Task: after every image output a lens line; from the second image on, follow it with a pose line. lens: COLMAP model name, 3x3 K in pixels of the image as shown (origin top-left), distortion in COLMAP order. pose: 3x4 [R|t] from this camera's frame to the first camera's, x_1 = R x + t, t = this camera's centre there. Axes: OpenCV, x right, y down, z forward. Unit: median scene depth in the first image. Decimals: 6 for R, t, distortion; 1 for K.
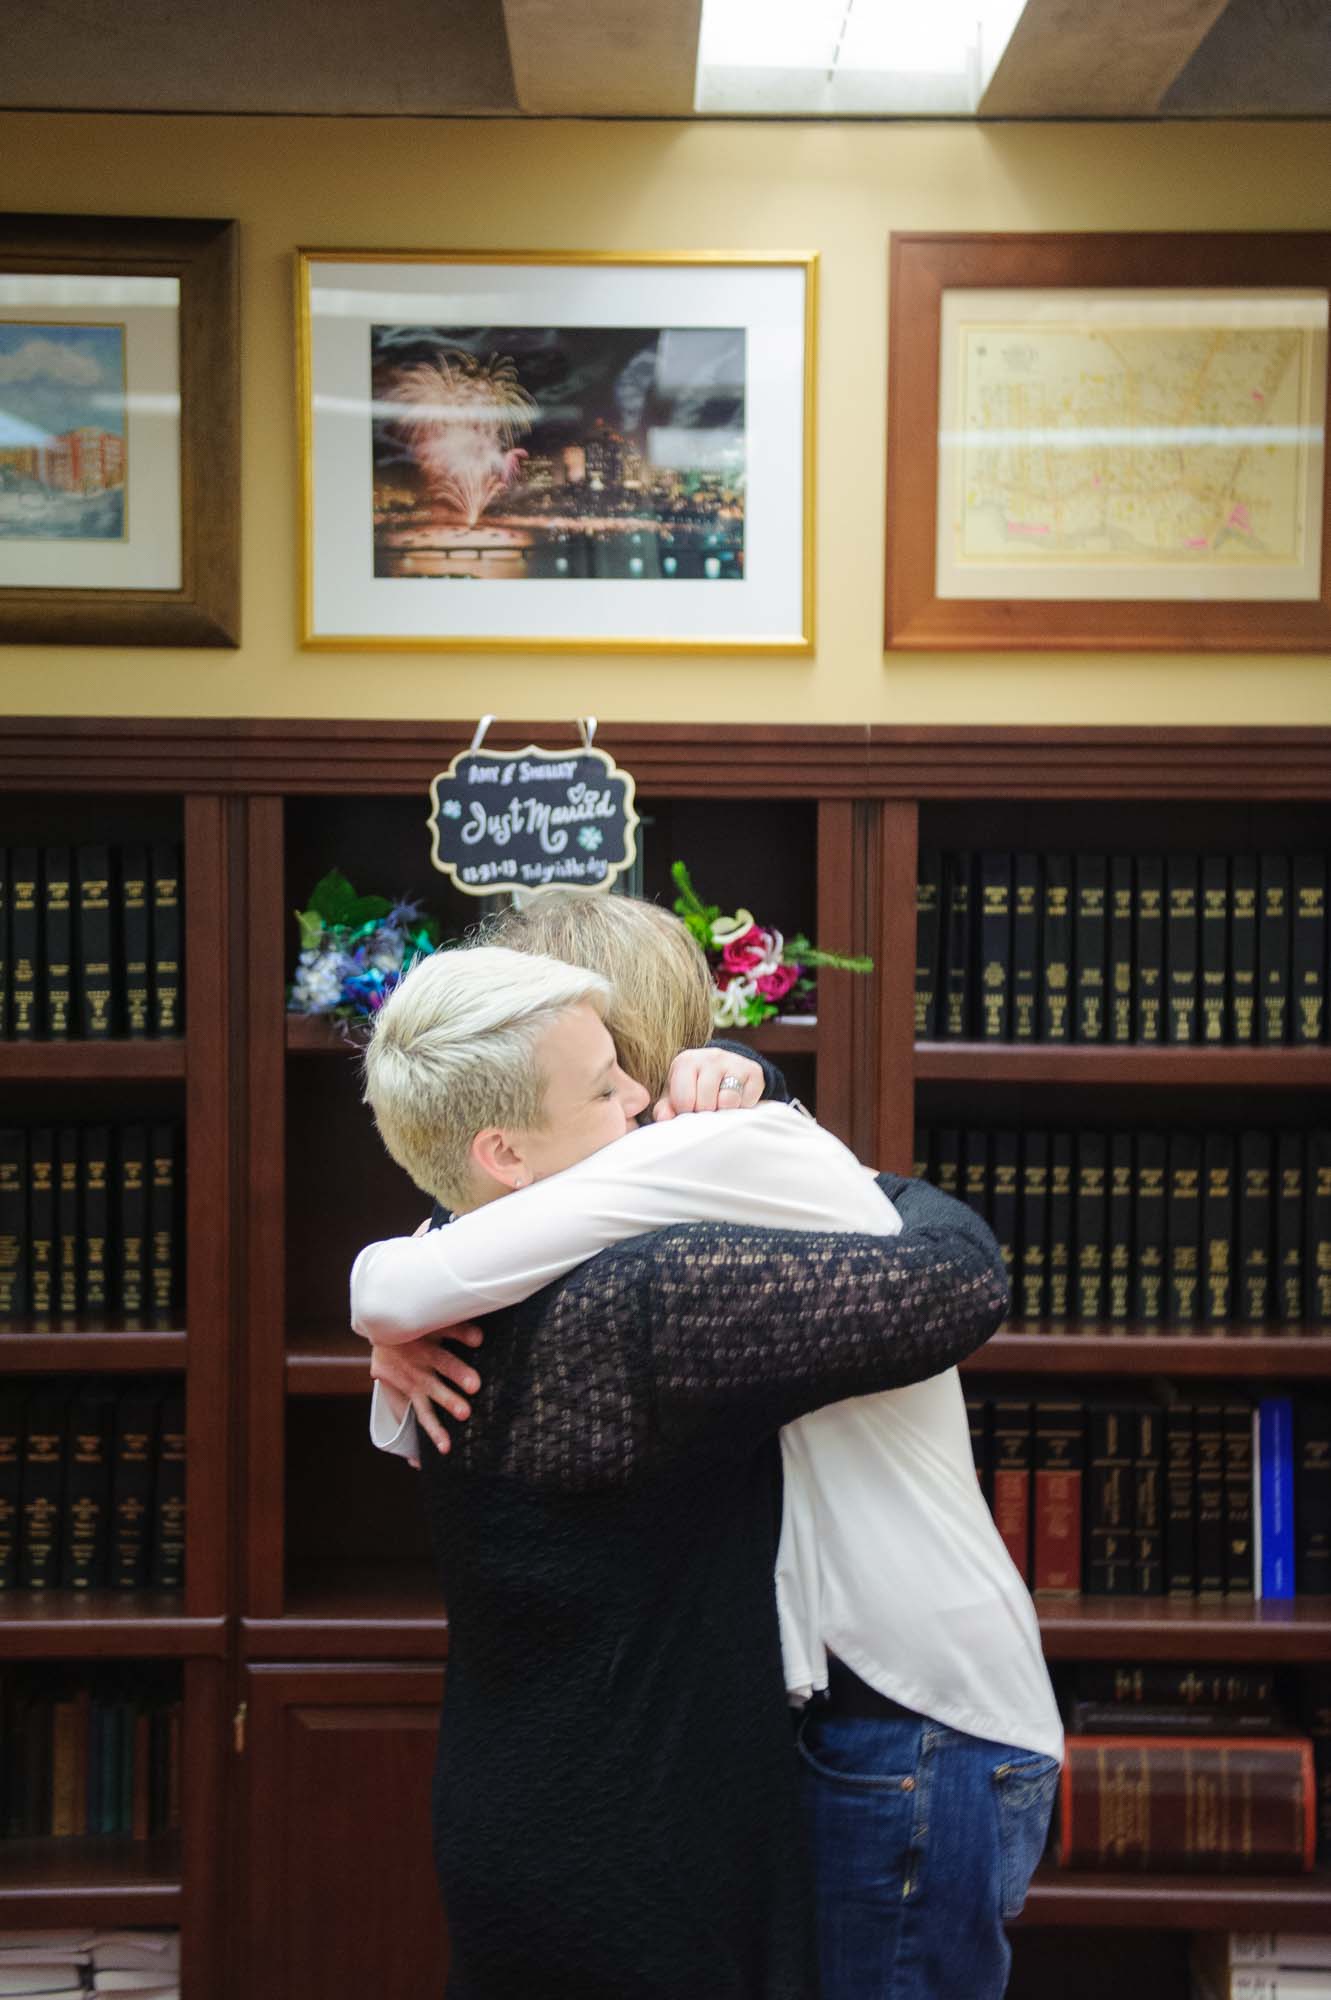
lens RADIAL K [[2810.9, 0, 667.3], [0, 2810.9, 959.1], [0, 0, 1]] dist [0.106989, 0.040391]
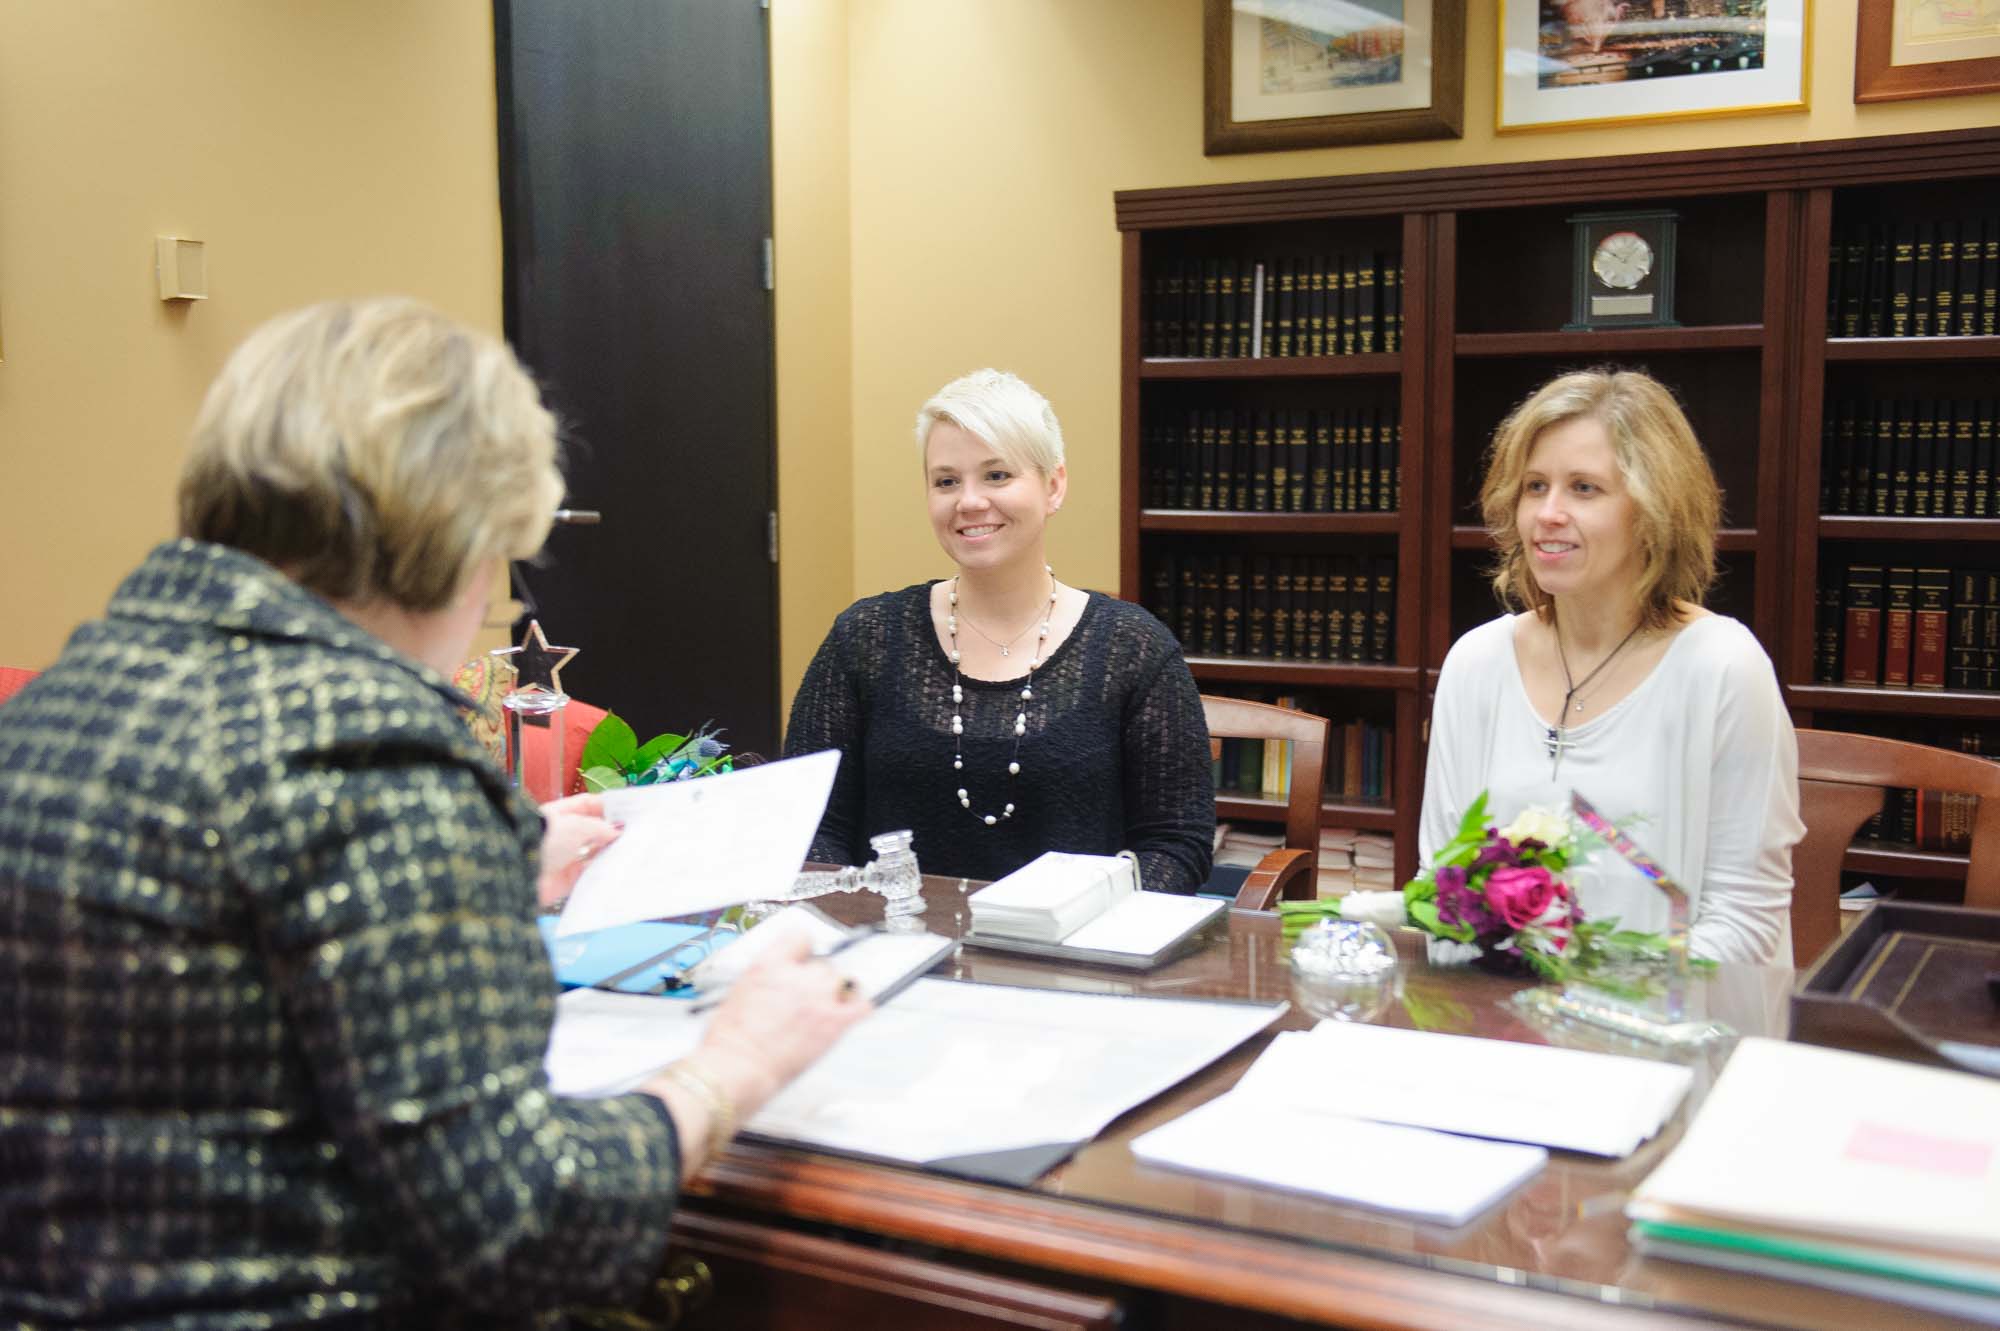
lens RADIAL K [[2197.7, 0, 997.2], [0, 2197.7, 612.6], [0, 0, 1]] dist [0.068454, 0.023893]
pose [[0.862117, 0.033471, -0.505603, 0.315291], [-0.013892, 0.999002, 0.042447, 0.134531], [0.506519, -0.029571, 0.861721, -0.347929]]
